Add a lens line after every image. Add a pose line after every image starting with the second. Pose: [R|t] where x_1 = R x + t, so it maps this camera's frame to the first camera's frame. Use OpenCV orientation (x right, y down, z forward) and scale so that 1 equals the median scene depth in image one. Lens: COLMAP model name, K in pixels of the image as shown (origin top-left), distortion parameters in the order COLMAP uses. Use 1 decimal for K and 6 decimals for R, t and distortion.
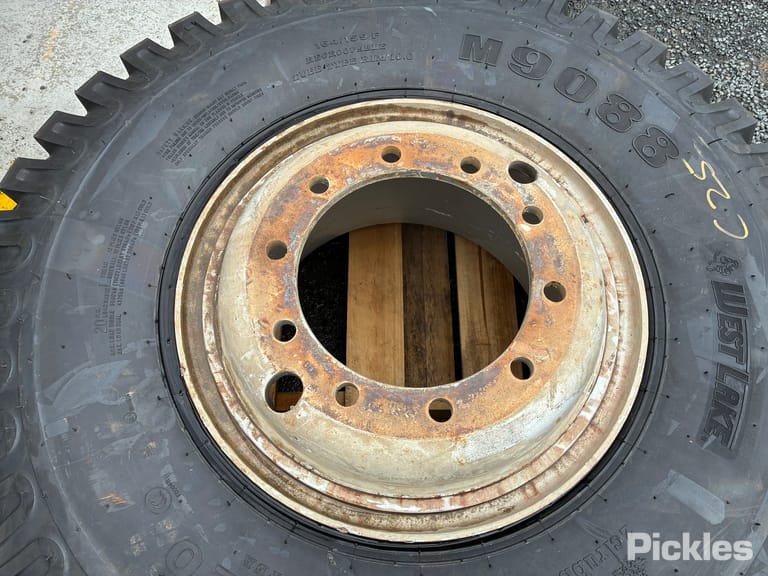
lens RADIAL K [[572.2, 0, 384.0], [0, 572.2, 282.6], [0, 0, 1]] dist [0.046734, -0.071355]
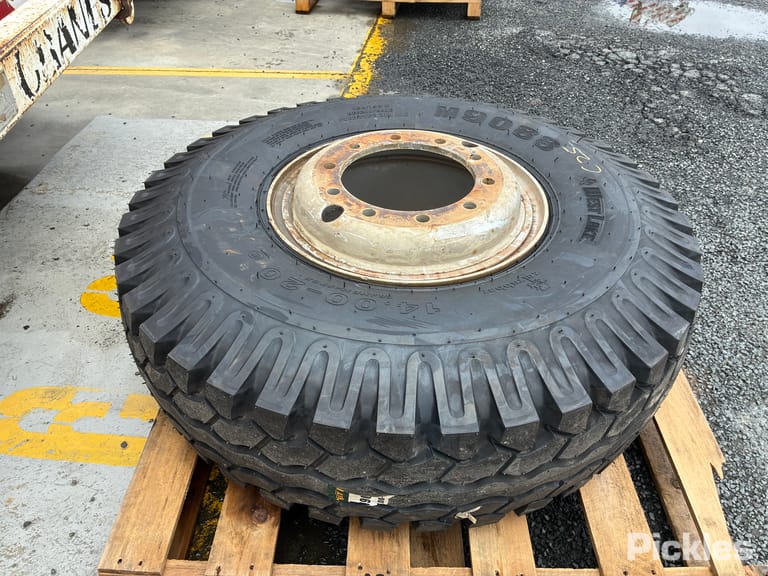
lens RADIAL K [[572.2, 0, 384.0], [0, 572.2, 282.6], [0, 0, 1]] dist [0.046734, -0.071355]
pose [[0.999839, 0.015742, -0.008631, -0.001012], [-0.017946, 0.889688, -0.456216, 1.132256], [0.000497, 0.456297, 0.889827, -0.429978]]
